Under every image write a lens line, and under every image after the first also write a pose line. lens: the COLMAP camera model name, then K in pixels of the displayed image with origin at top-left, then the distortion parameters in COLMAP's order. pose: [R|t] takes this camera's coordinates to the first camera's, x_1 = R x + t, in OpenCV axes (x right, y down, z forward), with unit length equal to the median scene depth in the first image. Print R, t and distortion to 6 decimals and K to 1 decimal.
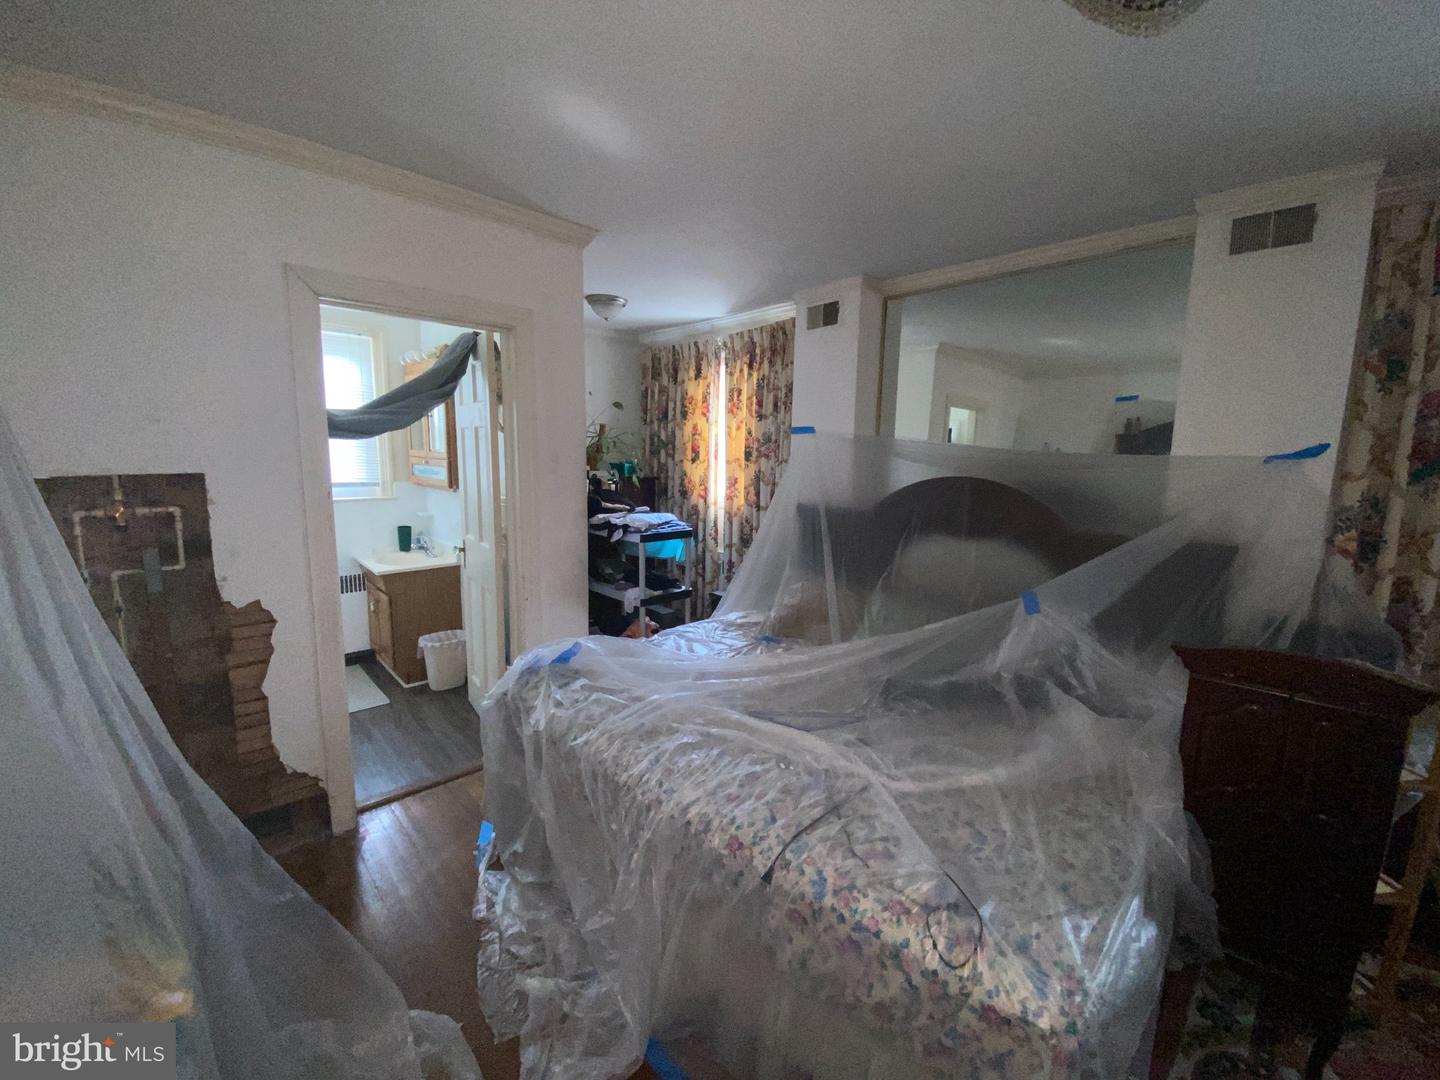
lens RADIAL K [[582.5, 0, 720.2], [0, 582.5, 544.7], [0, 0, 1]] dist [-0.010905, -0.000670]
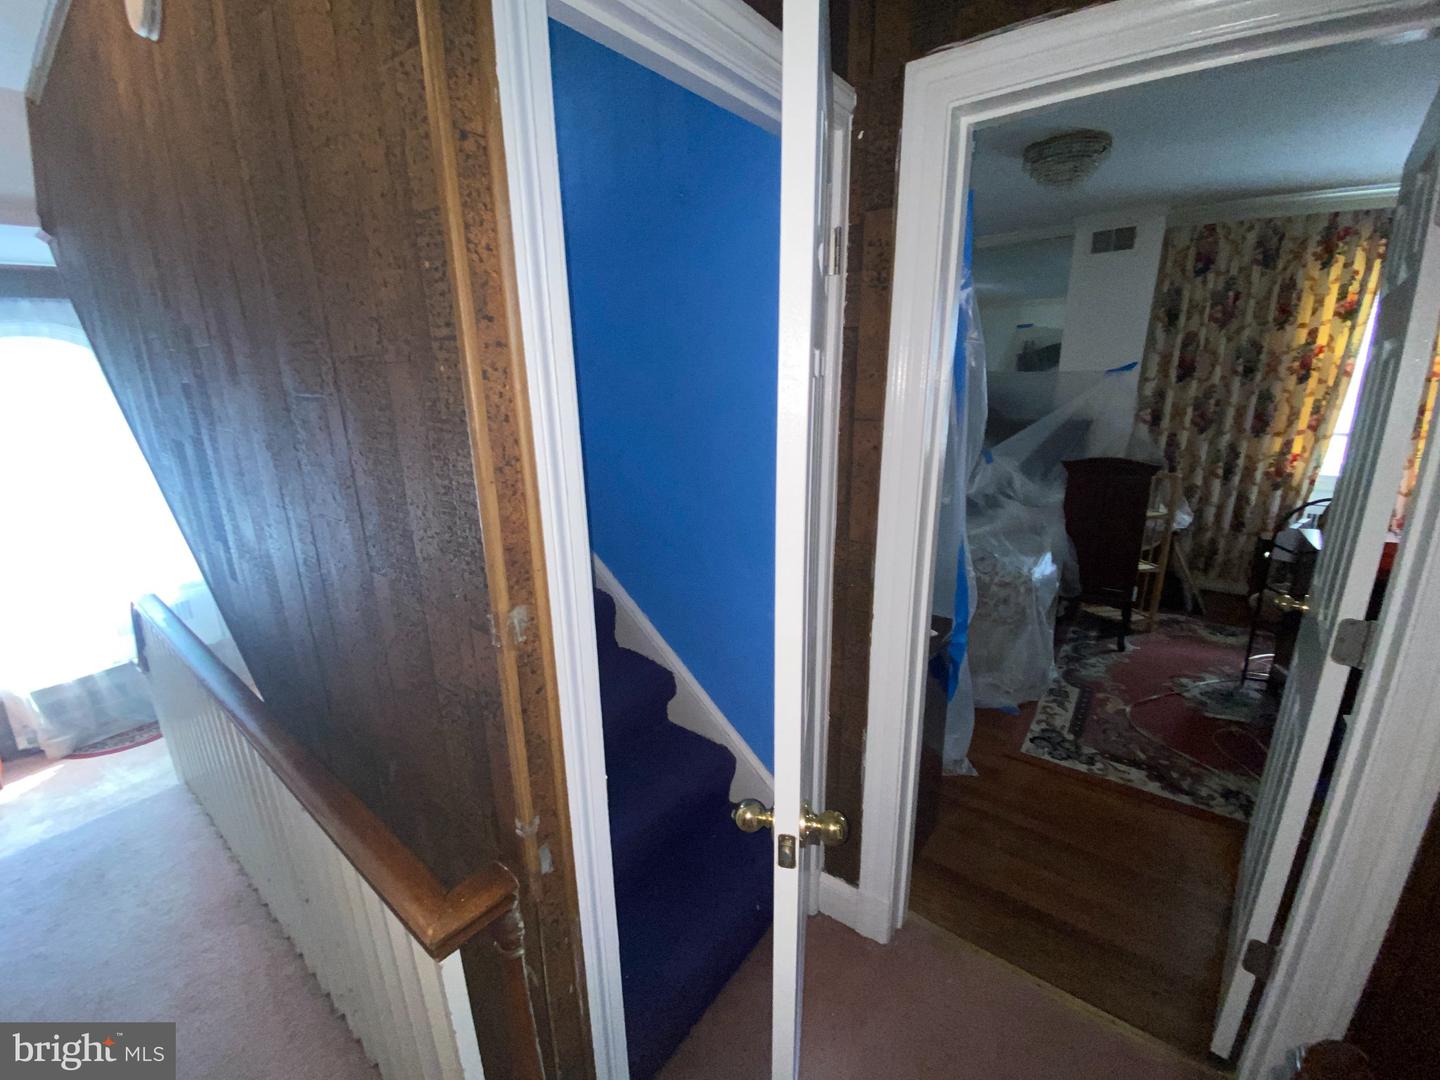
lens RADIAL K [[579.9, 0, 721.3], [0, 579.9, 534.3], [0, 0, 1]] dist [0.001086, -0.000020]
pose [[0.987515, -0.072309, 0.139951, -0.578575], [0.057176, 0.992364, 0.109288, 0.095715], [-0.146785, -0.099921, 0.984109, -0.708292]]
